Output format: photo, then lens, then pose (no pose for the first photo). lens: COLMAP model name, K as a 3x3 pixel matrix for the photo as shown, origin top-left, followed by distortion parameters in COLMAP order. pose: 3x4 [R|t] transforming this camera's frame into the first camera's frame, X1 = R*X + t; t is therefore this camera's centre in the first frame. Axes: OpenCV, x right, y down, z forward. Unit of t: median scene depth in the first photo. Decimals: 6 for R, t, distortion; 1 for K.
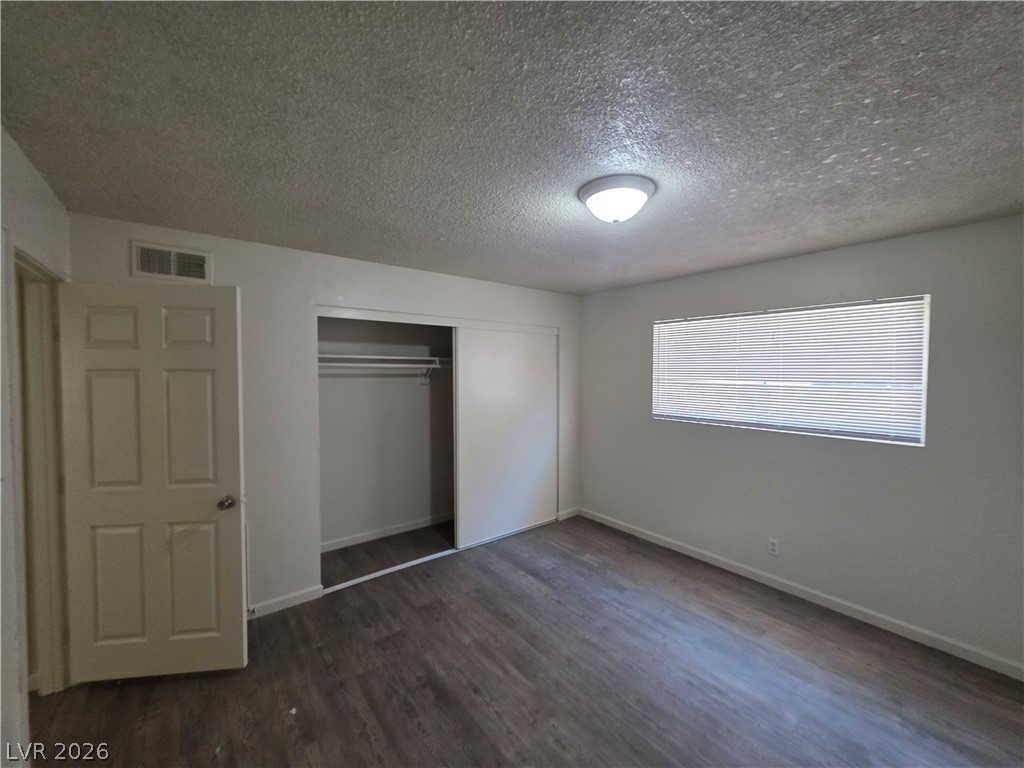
lens RADIAL K [[410.6, 0, 515.1], [0, 410.6, 387.1], [0, 0, 1]] dist [0.003490, -0.000280]
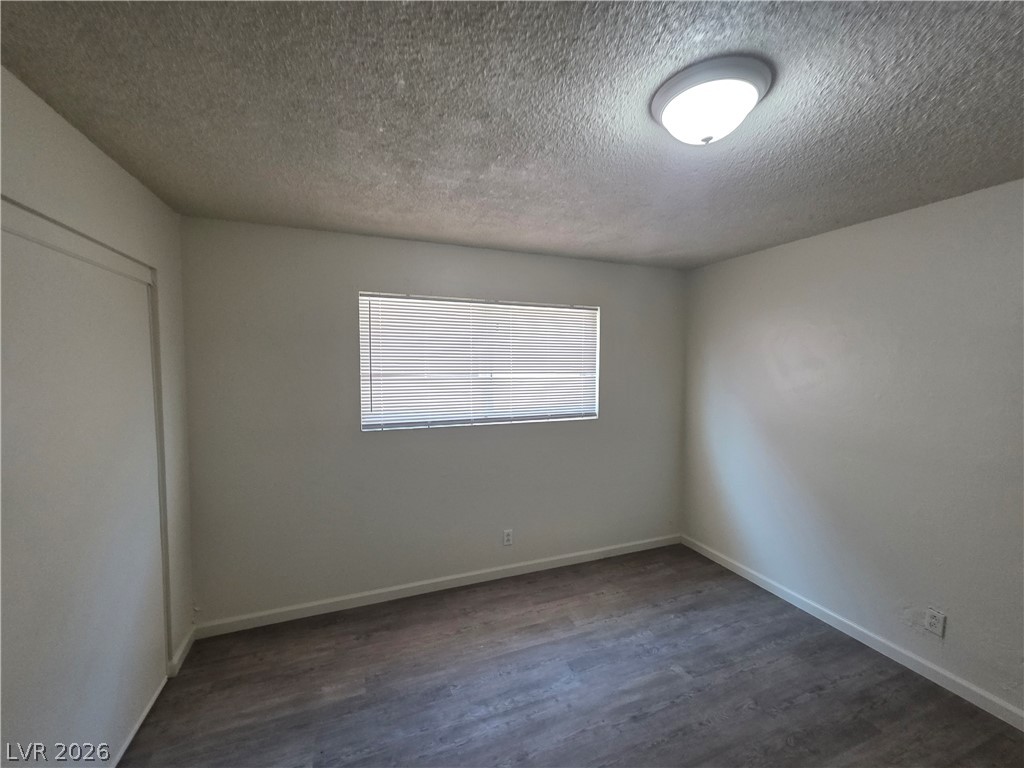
lens RADIAL K [[410.6, 0, 518.1], [0, 410.6, 388.3], [0, 0, 1]] dist [0.003490, -0.000280]
pose [[0.291183, -0.054952, 0.955088, -0.351184], [0.038976, 0.998201, 0.045550, -0.025658], [-0.955873, 0.023962, 0.292801, 0.760726]]
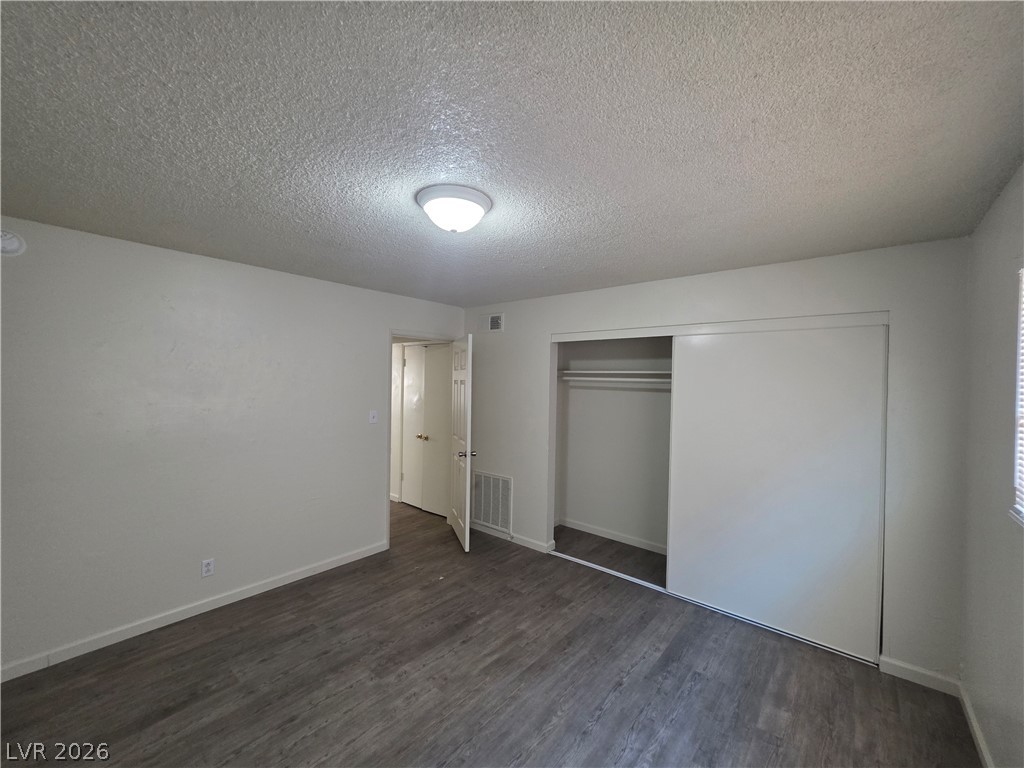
lens RADIAL K [[410.6, 0, 517.0], [0, 410.6, 387.1], [0, 0, 1]] dist [0.003490, -0.000280]
pose [[0.199854, 0.015480, -0.979703, 0.863749], [-0.061426, 0.998106, 0.003240, -0.025069], [0.977898, 0.059532, 0.200427, 0.662767]]
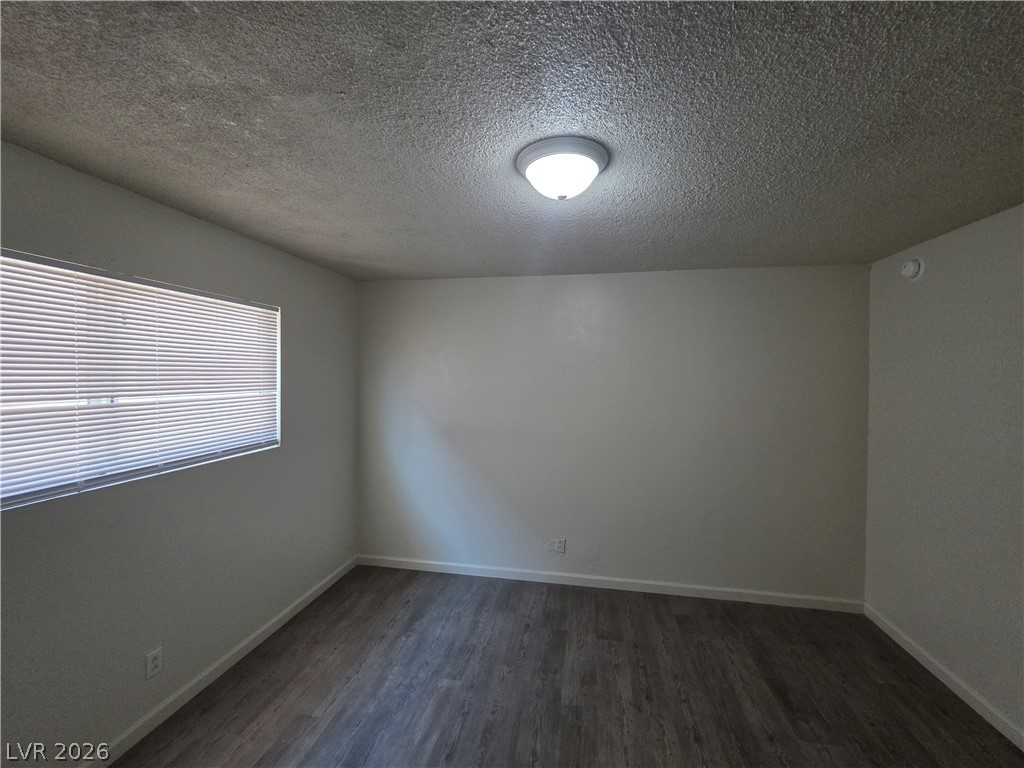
lens RADIAL K [[410.6, 0, 517.3], [0, 410.6, 383.9], [0, 0, 1]] dist [0.003490, -0.000280]
pose [[-0.657747, -0.023436, 0.752874, -0.214741], [0.025673, 0.998238, 0.053504, -0.056901], [-0.752801, 0.054520, -0.655986, 1.102138]]
